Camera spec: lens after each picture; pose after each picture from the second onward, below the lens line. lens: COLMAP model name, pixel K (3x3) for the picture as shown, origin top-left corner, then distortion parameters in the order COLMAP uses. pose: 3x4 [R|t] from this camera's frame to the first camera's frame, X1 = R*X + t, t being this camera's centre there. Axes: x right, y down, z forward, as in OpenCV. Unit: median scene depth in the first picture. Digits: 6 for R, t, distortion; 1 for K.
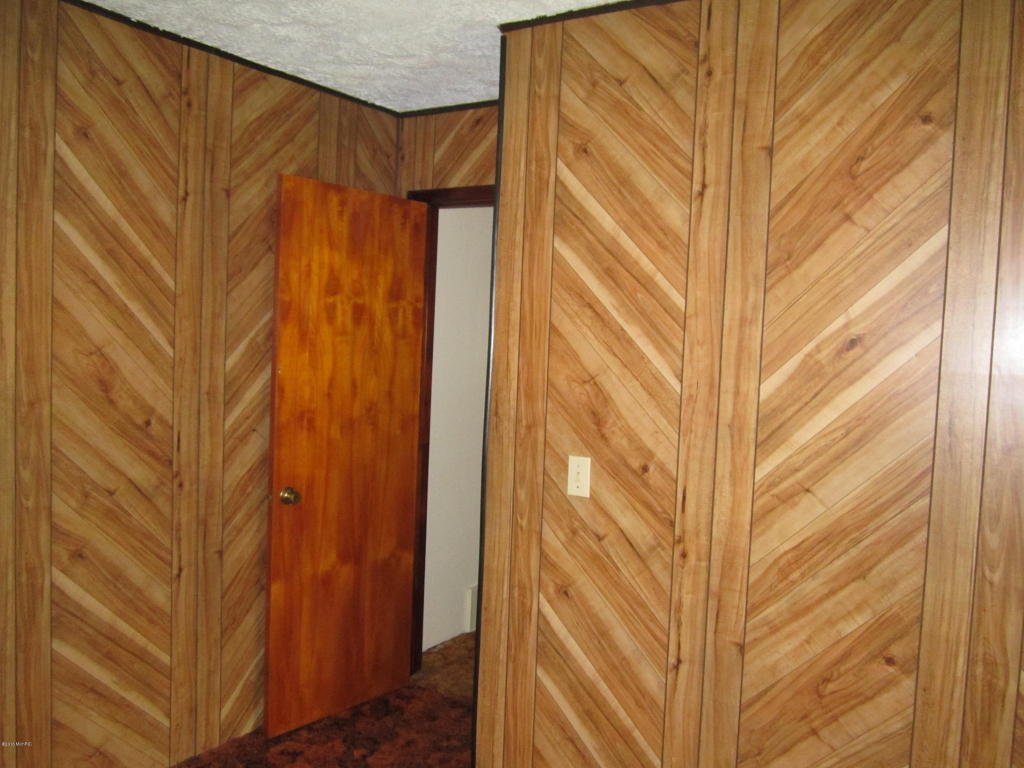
lens RADIAL K [[856.0, 0, 512.0], [0, 856.0, 384.0], [0, 0, 1]] dist [-0.035100, 0.006797]
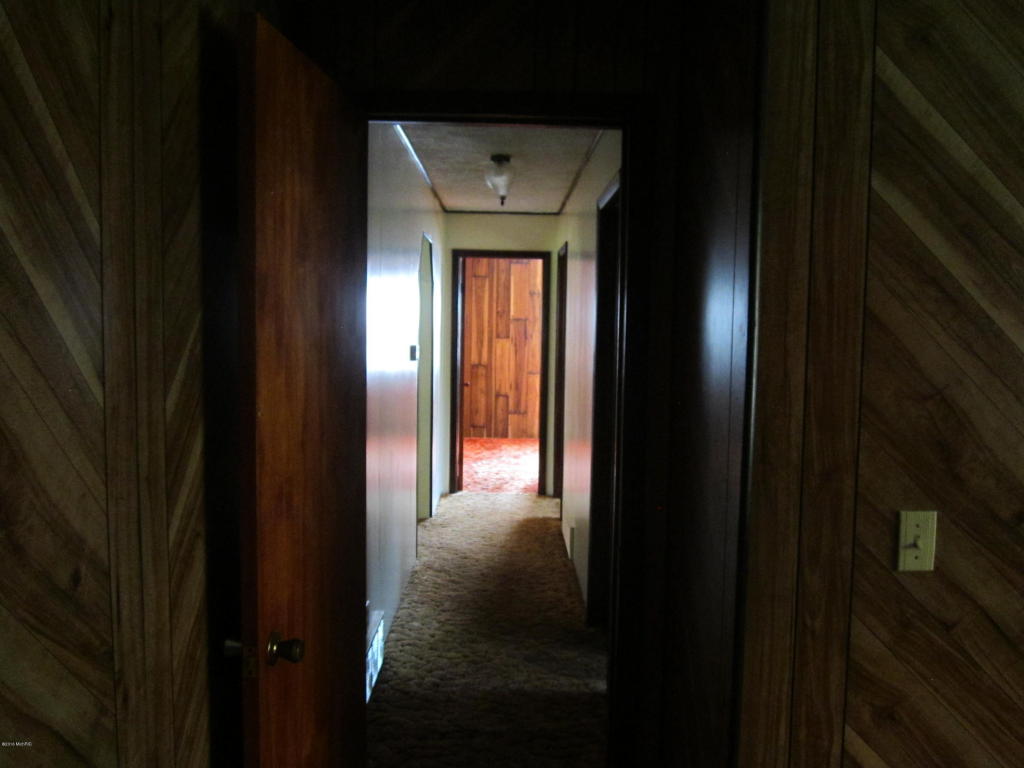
lens RADIAL K [[856.0, 0, 512.0], [0, 856.0, 384.0], [0, 0, 1]] dist [-0.035100, 0.006797]
pose [[0.832120, -0.071910, 0.549914, -0.526974], [0.051028, 0.997280, 0.053195, -0.063006], [-0.552243, -0.016204, 0.833526, 0.623439]]
